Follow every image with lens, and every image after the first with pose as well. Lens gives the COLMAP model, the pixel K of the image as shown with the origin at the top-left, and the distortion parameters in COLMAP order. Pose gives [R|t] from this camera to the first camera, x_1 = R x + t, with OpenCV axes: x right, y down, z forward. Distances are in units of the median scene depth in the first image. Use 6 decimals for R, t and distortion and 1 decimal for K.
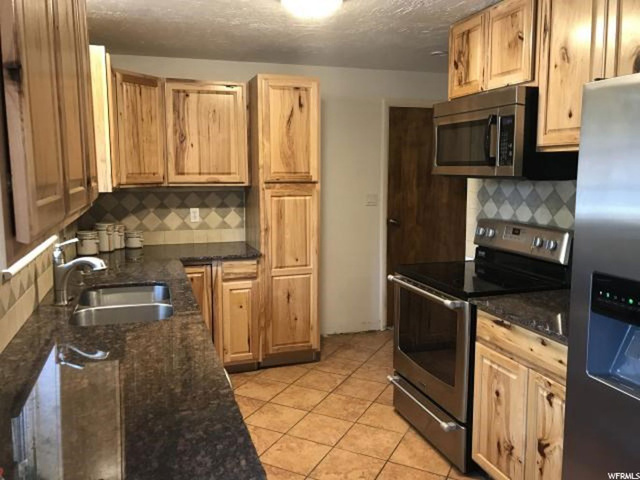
lens RADIAL K [[522.0, 0, 319.2], [0, 522.0, 236.8], [0, 0, 1]] dist [0.019141, -0.054039]
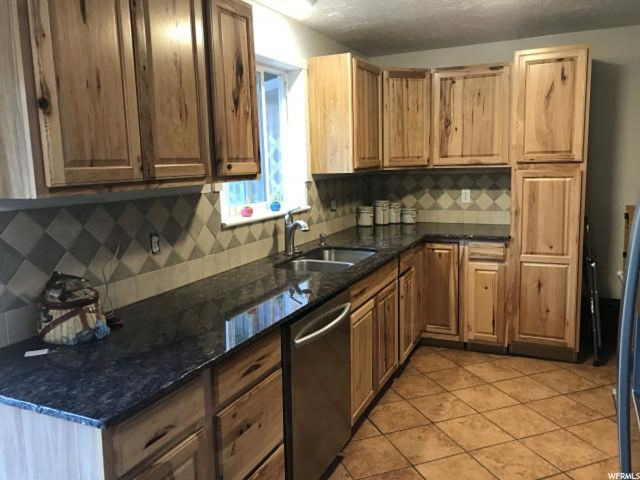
lens RADIAL K [[522.0, 0, 315.9], [0, 522.0, 241.1], [0, 0, 1]] dist [0.019141, -0.054039]
pose [[0.715199, 0.085404, -0.693683, 0.307679], [-0.064090, 0.996338, 0.056588, 0.008323], [0.695976, 0.003986, 0.718054, 0.046739]]
